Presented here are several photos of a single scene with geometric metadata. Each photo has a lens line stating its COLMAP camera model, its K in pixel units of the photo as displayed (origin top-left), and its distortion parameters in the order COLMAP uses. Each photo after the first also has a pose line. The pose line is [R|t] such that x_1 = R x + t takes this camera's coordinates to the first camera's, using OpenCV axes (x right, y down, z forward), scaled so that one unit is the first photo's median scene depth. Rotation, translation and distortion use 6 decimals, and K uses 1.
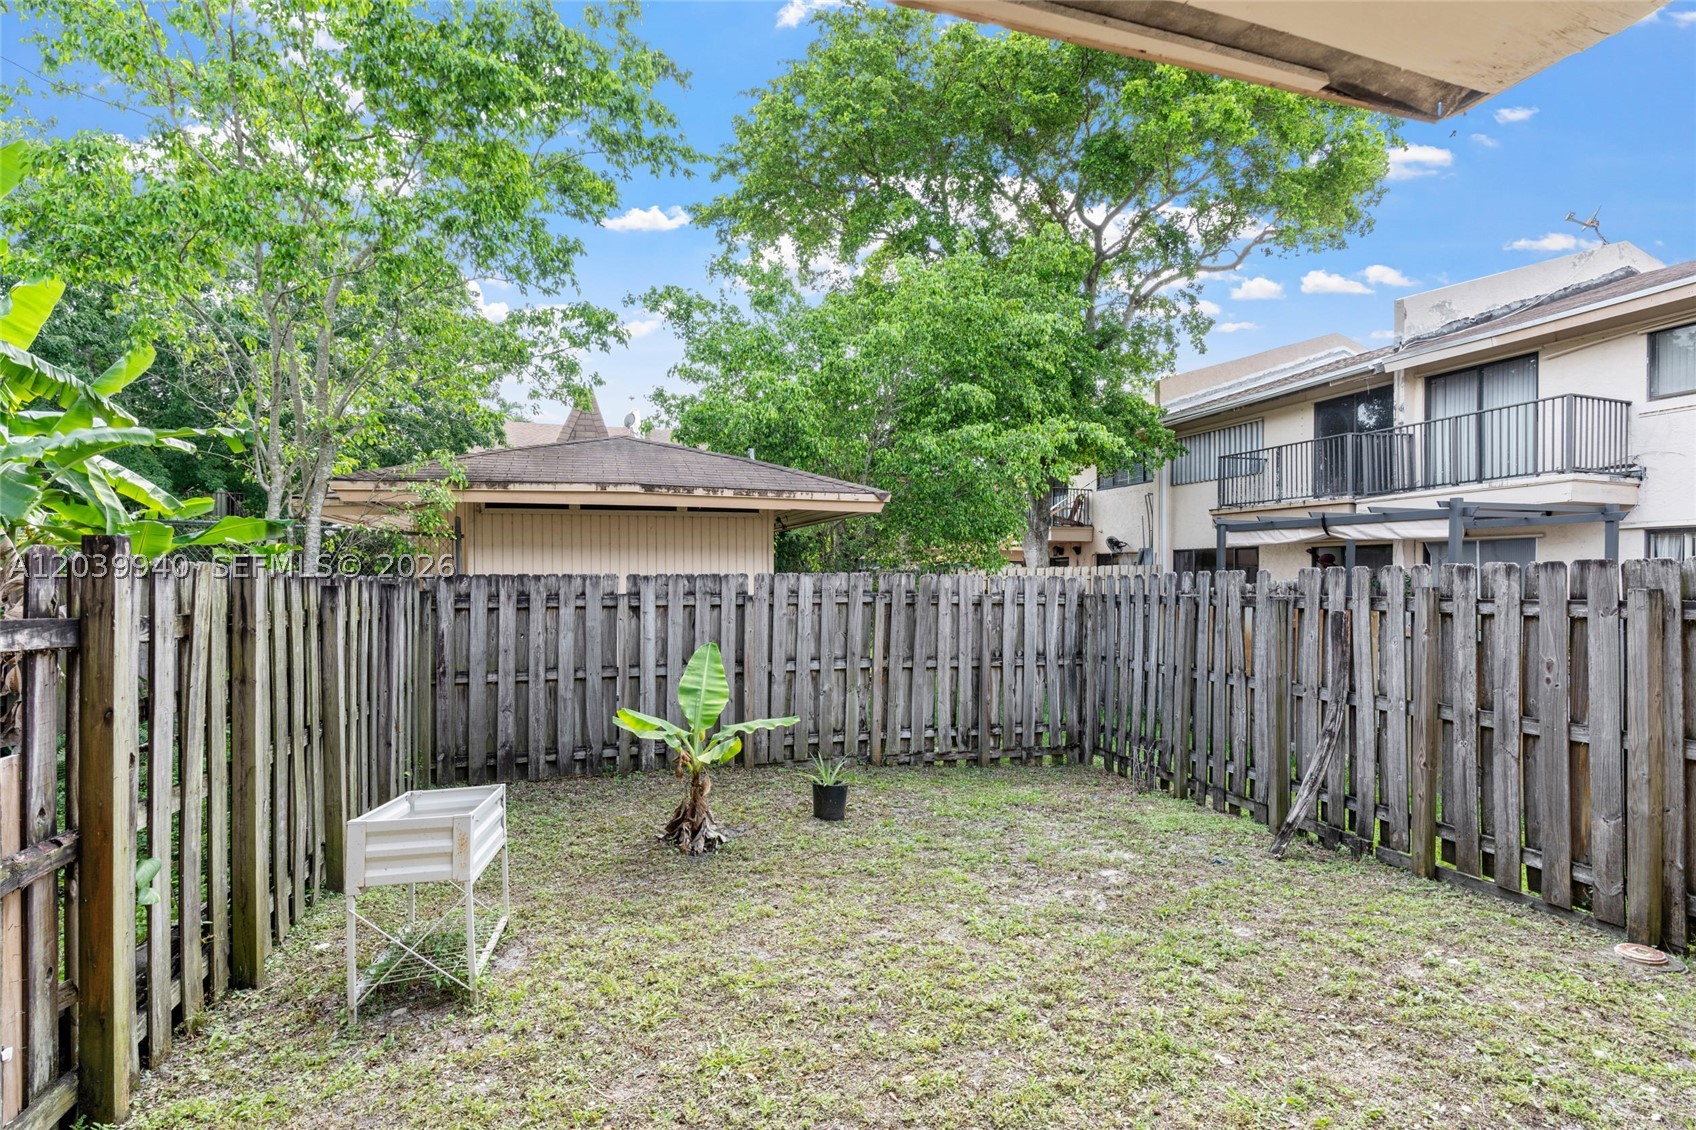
lens RADIAL K [[843.4, 0, 852.4], [0, 843.4, 575.8], [0, 0, 1]] dist [-0.003146, -0.000395]
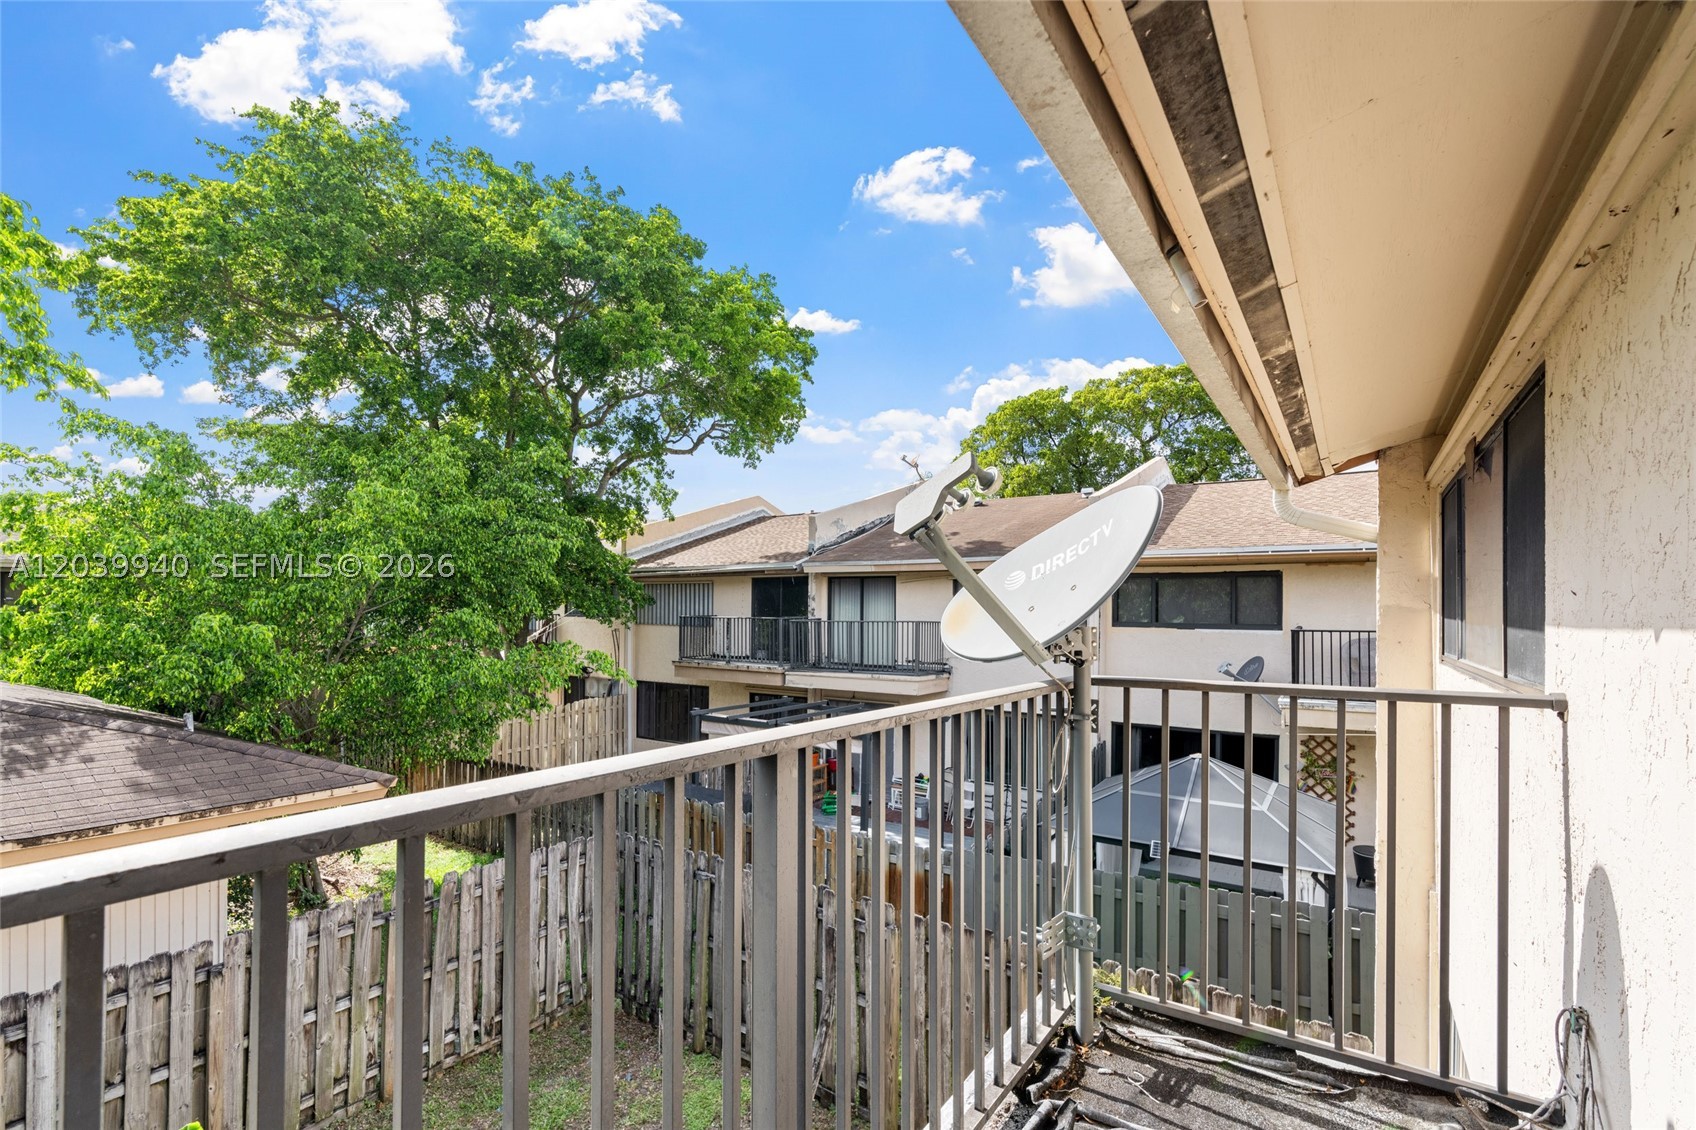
lens RADIAL K [[764.7, 0, 842.6], [0, 764.7, 575.5], [0, 0, 1]] dist [-0.010845, 0.001487]
pose [[0.777137, 0.006084, 0.629302, -0.106921], [-0.004126, 0.999981, -0.004572, -0.331434], [-0.629318, 0.000957, 0.777147, 0.042989]]
